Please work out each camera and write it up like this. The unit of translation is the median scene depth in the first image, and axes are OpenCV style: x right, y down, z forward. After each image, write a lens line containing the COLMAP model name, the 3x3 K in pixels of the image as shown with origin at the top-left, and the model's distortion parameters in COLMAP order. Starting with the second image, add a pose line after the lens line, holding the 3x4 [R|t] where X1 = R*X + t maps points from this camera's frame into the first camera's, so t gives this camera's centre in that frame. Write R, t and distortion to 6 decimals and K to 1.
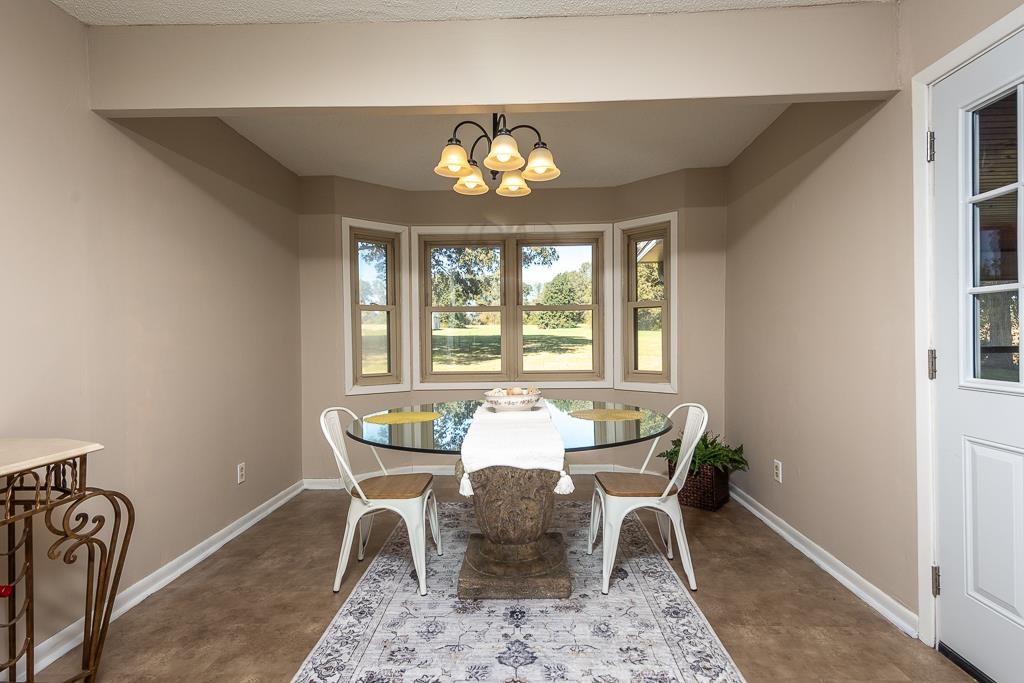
lens RADIAL K [[491.7, 0, 512.3], [0, 491.7, 354.6], [0, 0, 1]] dist [0.070493, -0.031517]
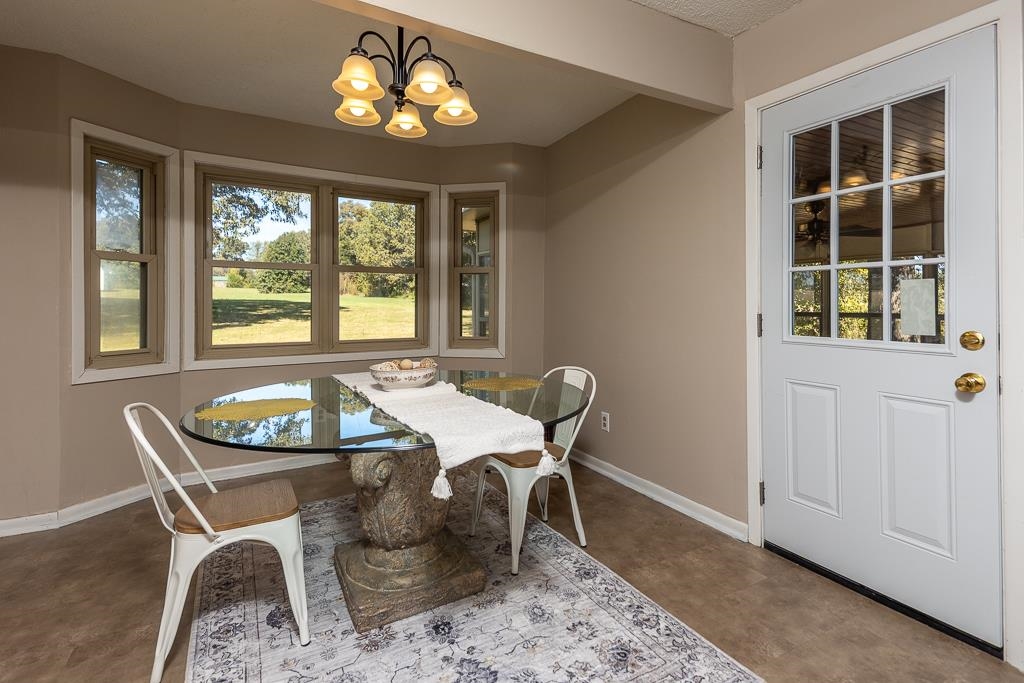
lens RADIAL K [[491.3, 0, 510.2], [0, 491.3, 313.4], [0, 0, 1]] dist [0.037810, -0.001095]
pose [[0.860634, -0.000066, 0.509224, -0.303682], [0.008311, 0.999869, -0.013917, 0.000381], [-0.509156, 0.016210, 0.860522, 0.196303]]
